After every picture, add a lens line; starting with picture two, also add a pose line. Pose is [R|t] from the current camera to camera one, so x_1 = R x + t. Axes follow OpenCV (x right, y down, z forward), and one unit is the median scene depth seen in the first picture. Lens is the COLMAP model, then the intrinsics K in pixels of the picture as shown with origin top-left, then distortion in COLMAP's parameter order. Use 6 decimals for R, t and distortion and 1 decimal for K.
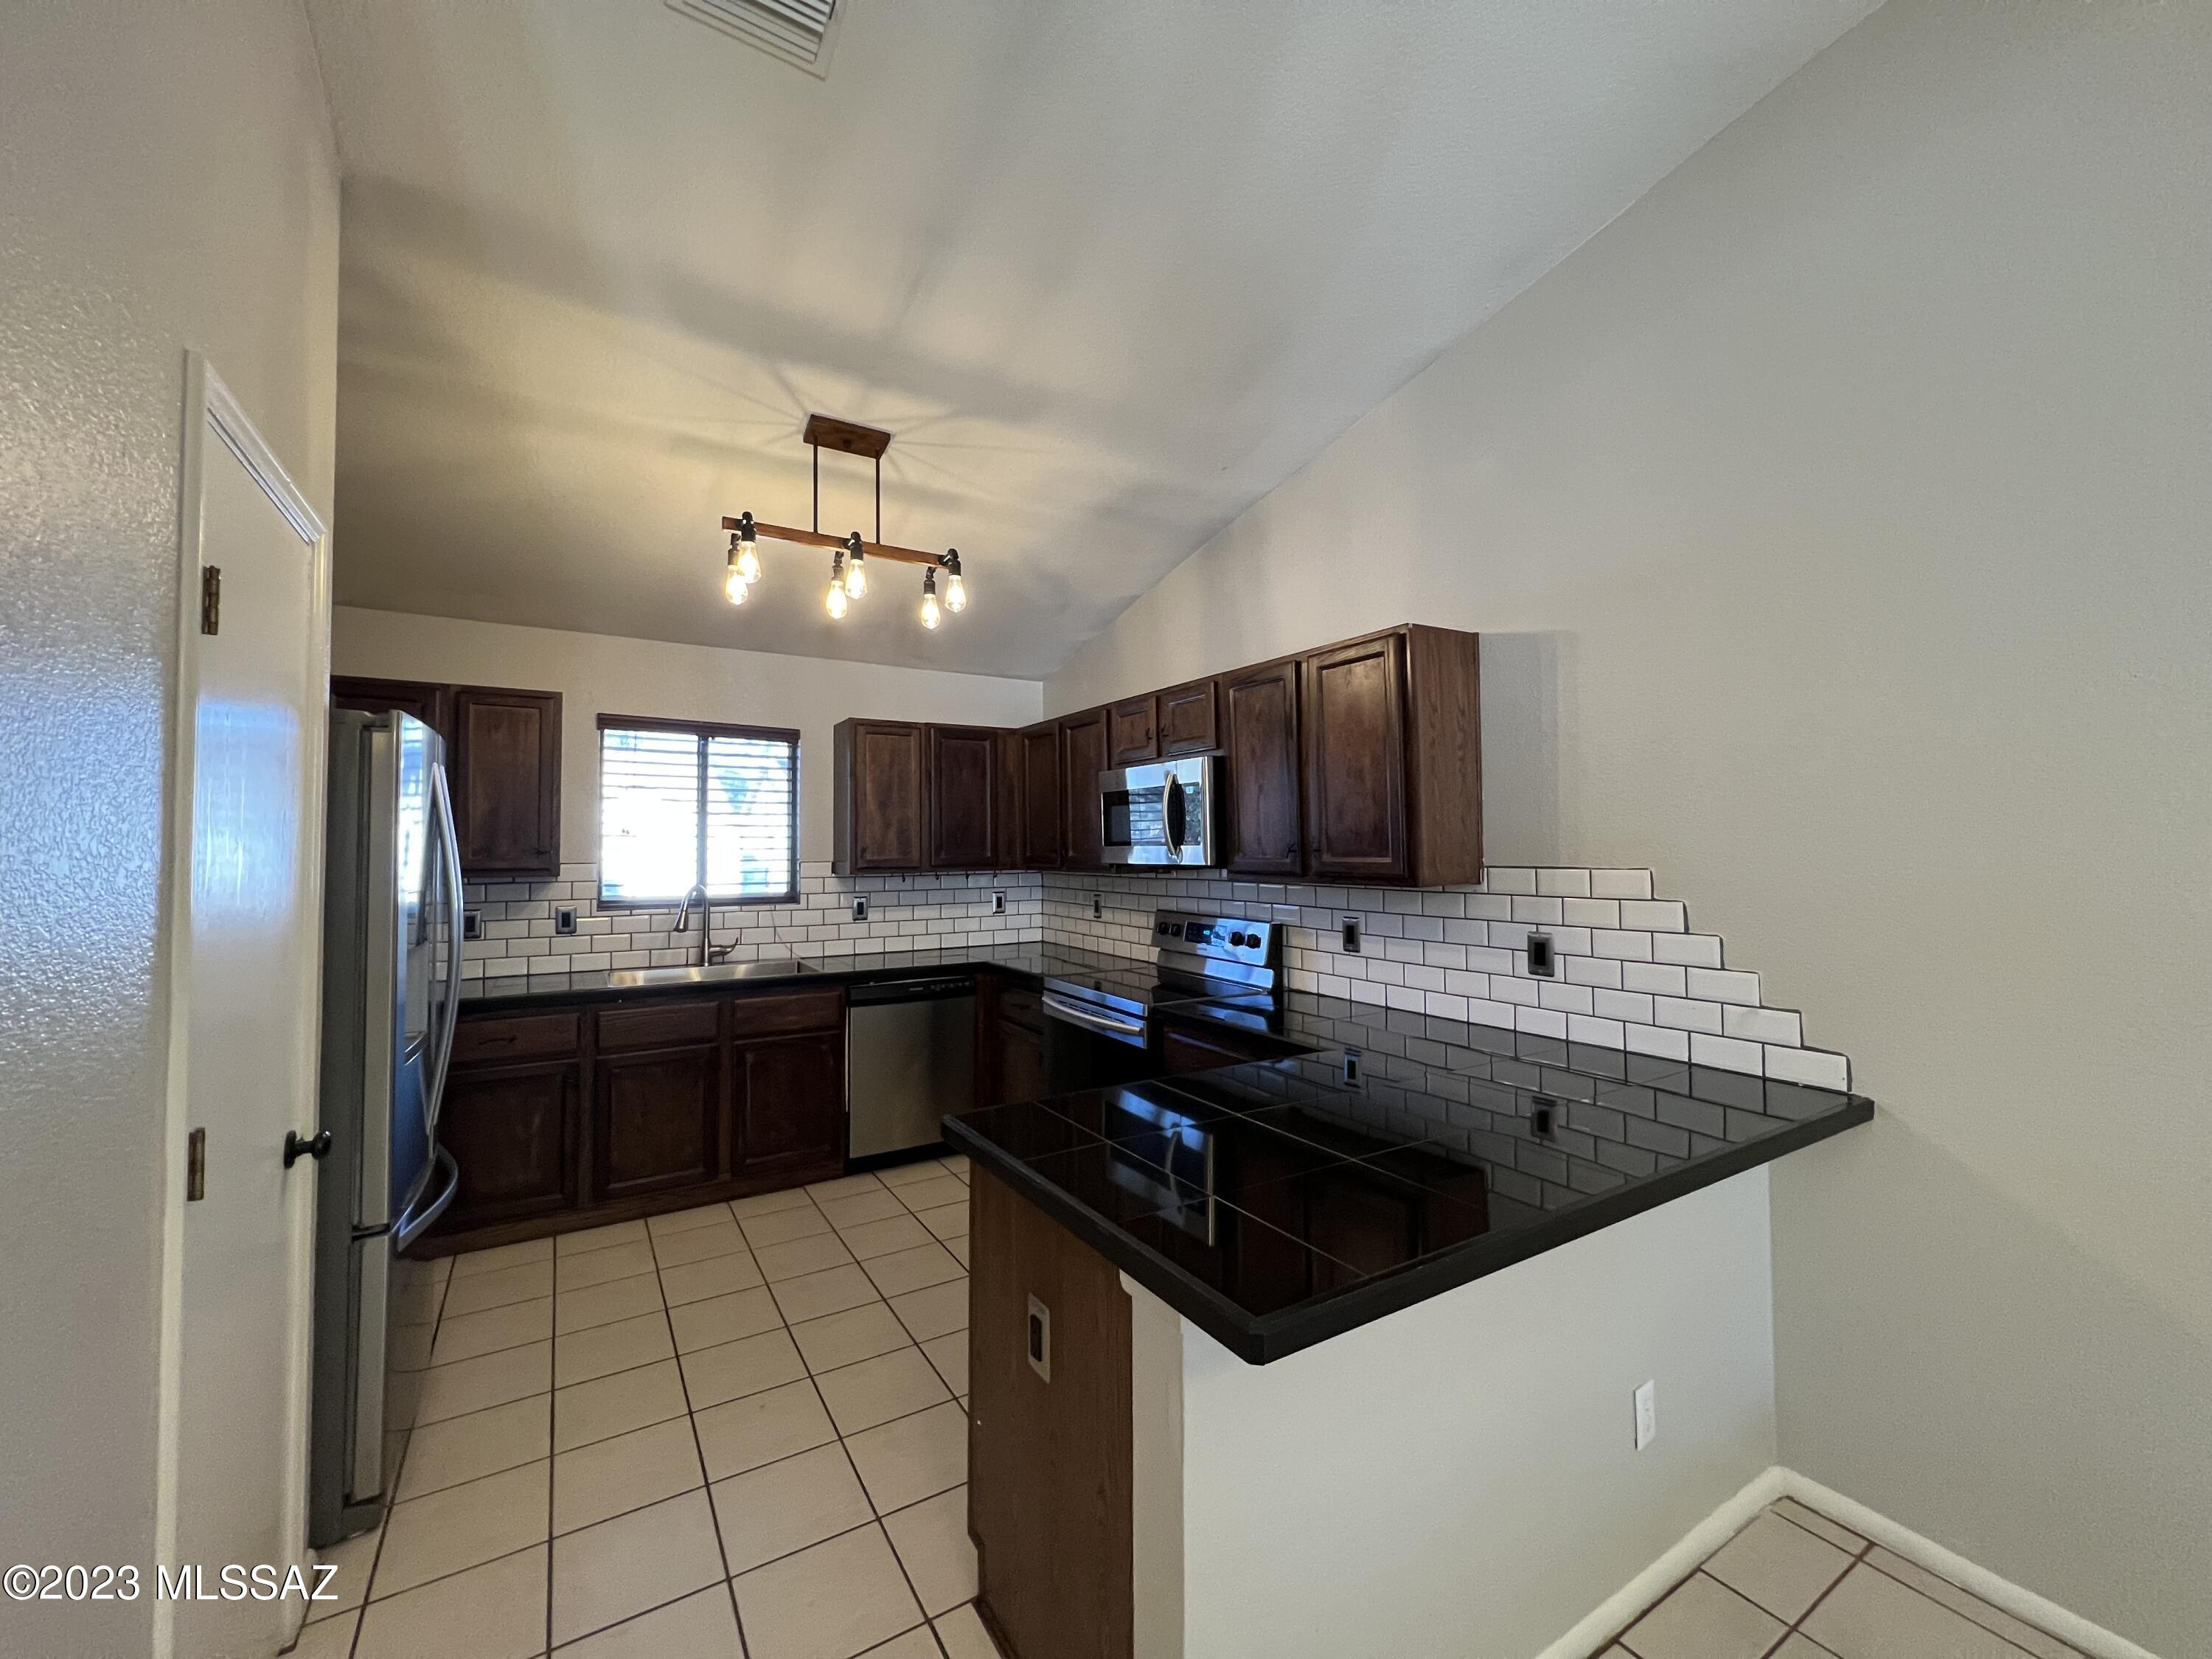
lens RADIAL K [[889.6, 0, 1100.6], [0, 889.6, 824.5], [0, 0, 1]] dist [0.004383, -0.000274]
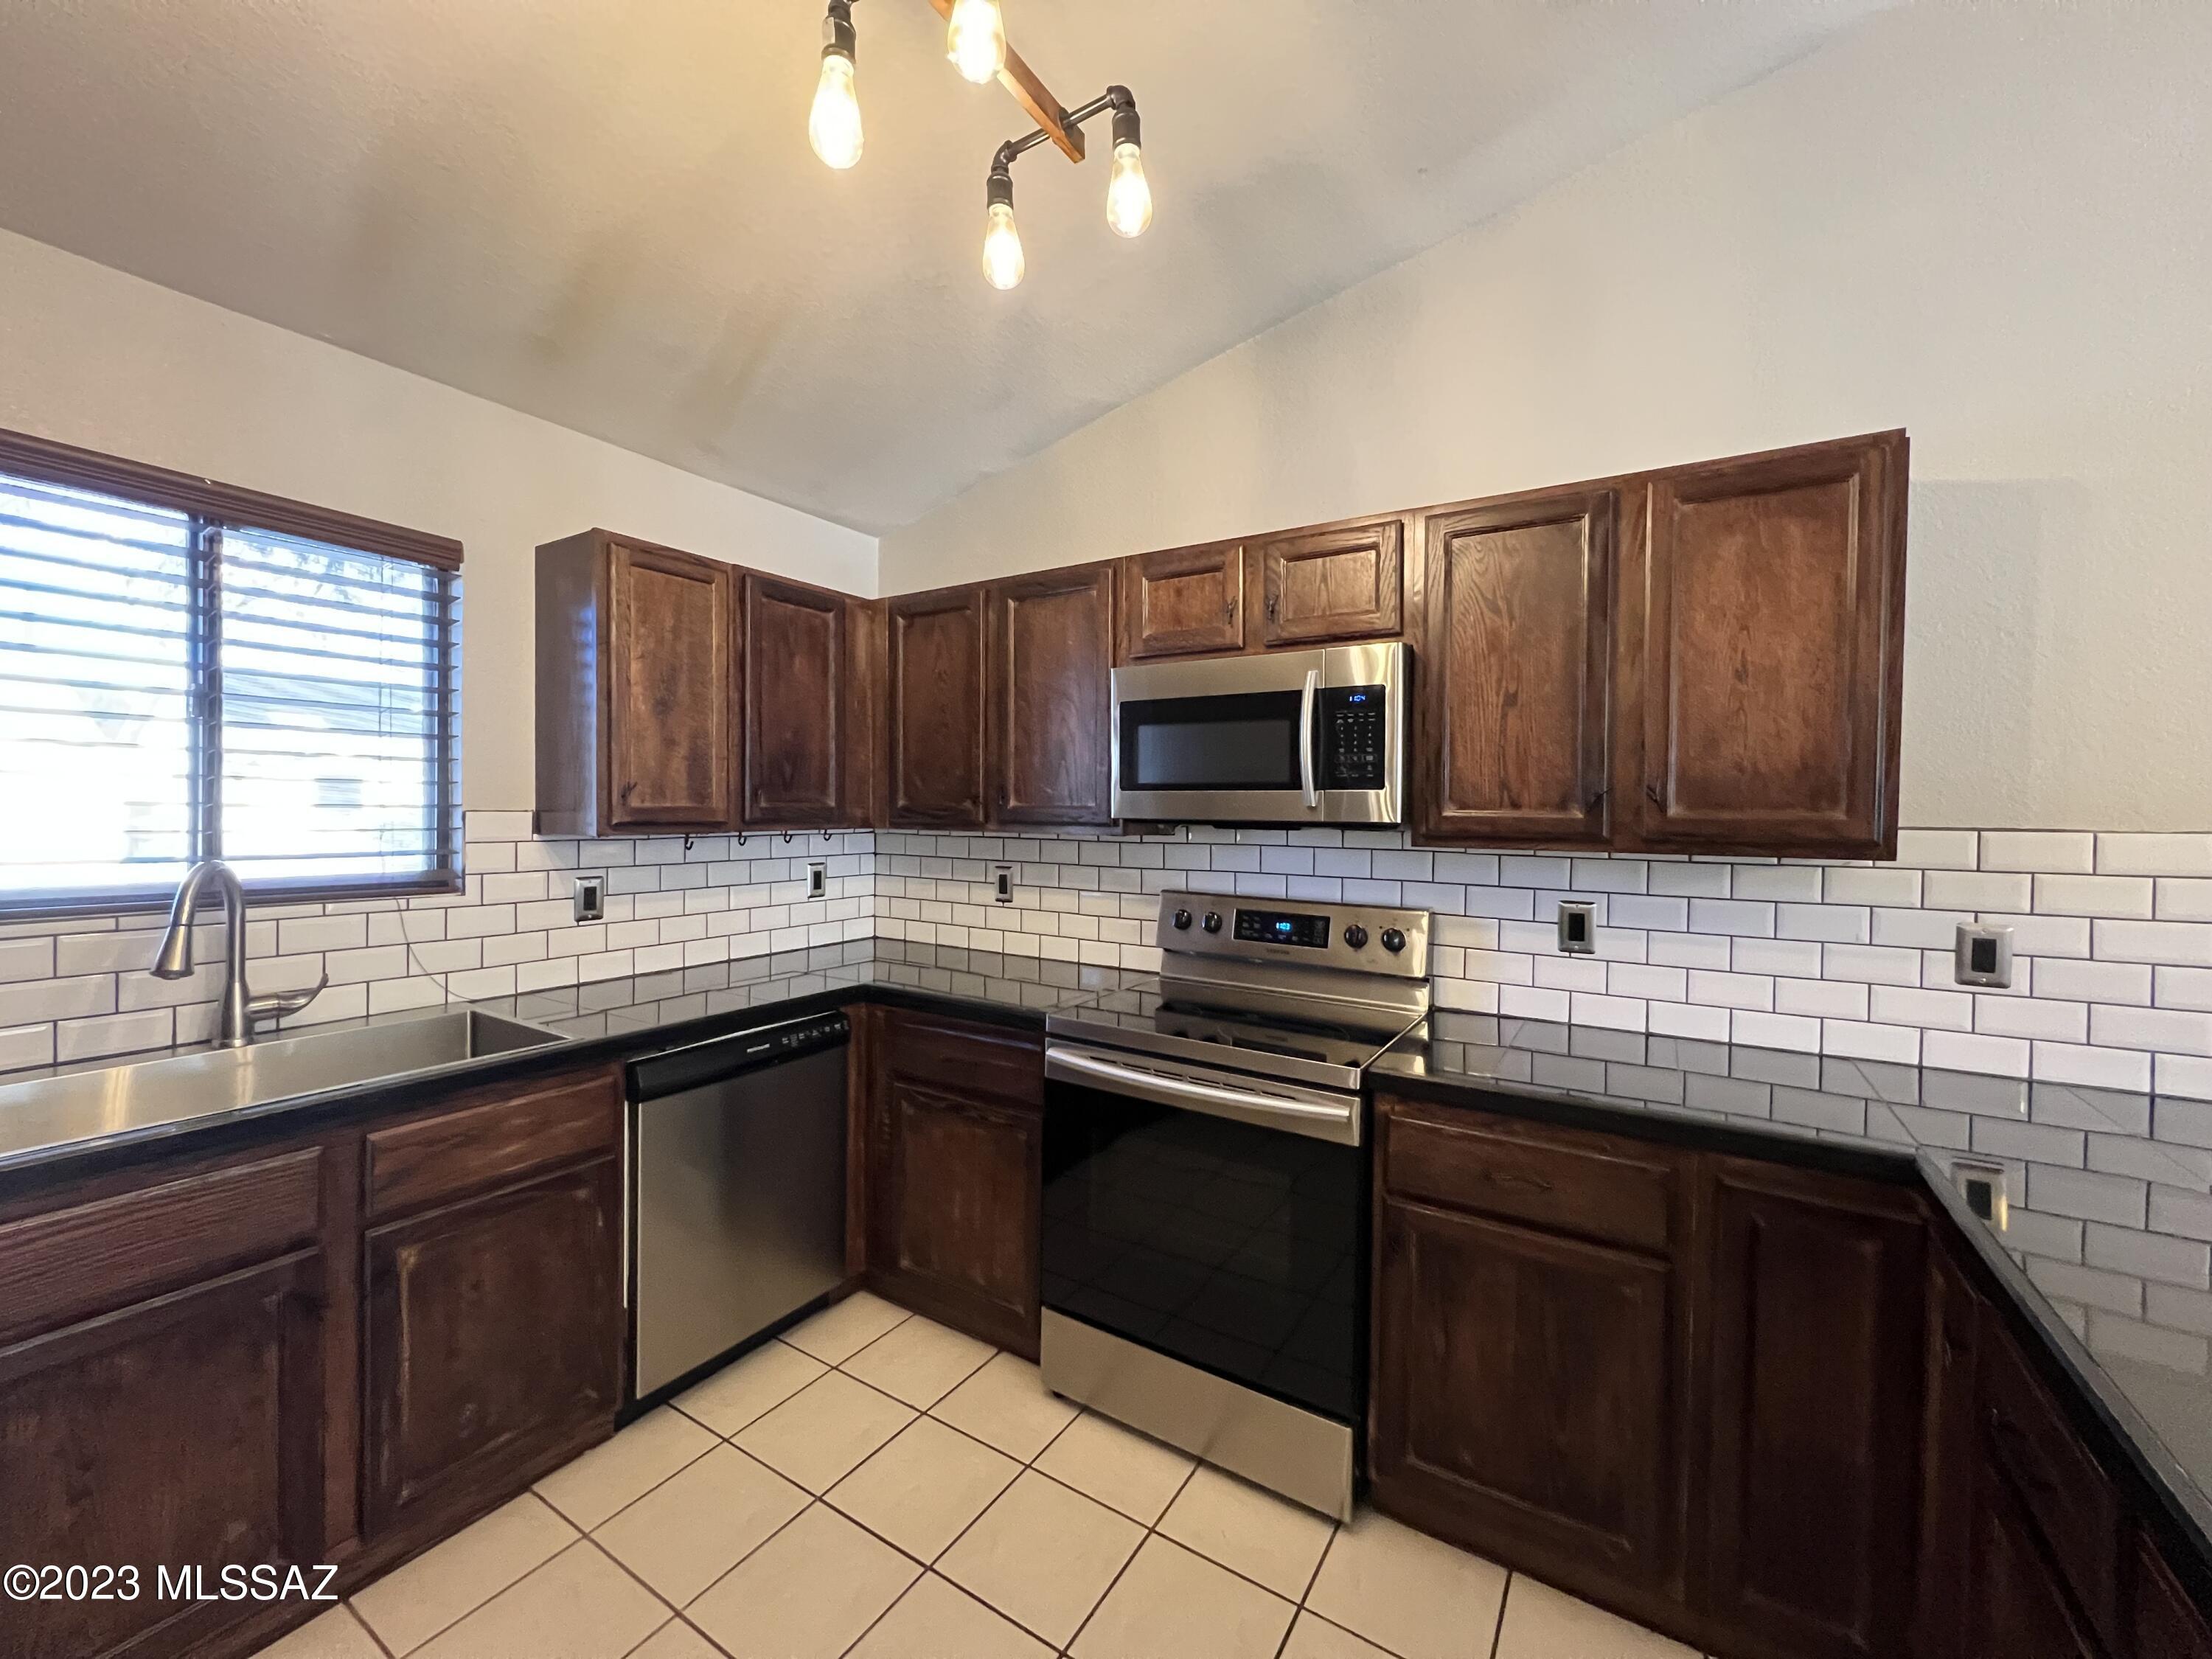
lens RADIAL K [[889.6, 0, 1102.1], [0, 889.6, 824.7], [0, 0, 1]] dist [0.004383, -0.000274]
pose [[0.896358, 0.006523, 0.443284, -0.250409], [-0.027007, 0.998838, 0.039912, 0.021592], [-0.442509, -0.047747, 0.895492, 0.414350]]
